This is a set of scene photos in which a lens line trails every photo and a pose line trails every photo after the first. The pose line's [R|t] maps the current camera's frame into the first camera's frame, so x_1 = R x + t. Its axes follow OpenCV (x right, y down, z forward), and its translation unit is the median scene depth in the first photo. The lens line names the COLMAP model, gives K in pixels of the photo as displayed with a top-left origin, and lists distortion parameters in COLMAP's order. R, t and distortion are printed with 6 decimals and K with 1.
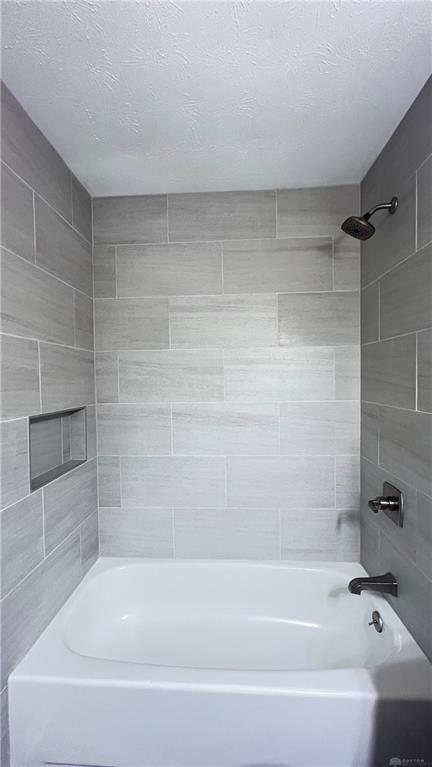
lens RADIAL K [[306.0, 0, 215.0], [0, 306.0, 384.9], [0, 0, 1]] dist [0.000832, 0.000175]
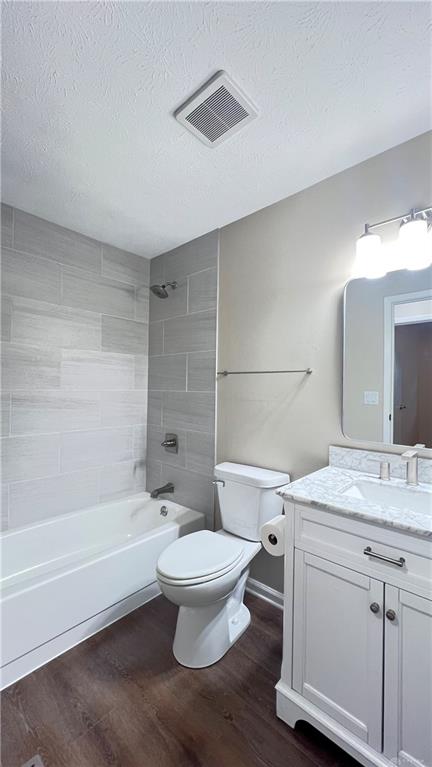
lens RADIAL K [[303.6, 0, 215.7], [0, 303.6, 386.2], [0, 0, 1]] dist [-0.000007, -0.000036]
pose [[0.622207, 0.025714, 0.782430, -0.563136], [-0.001558, 0.999499, -0.031609, 0.081297], [-0.782851, 0.018448, 0.621936, -0.288735]]
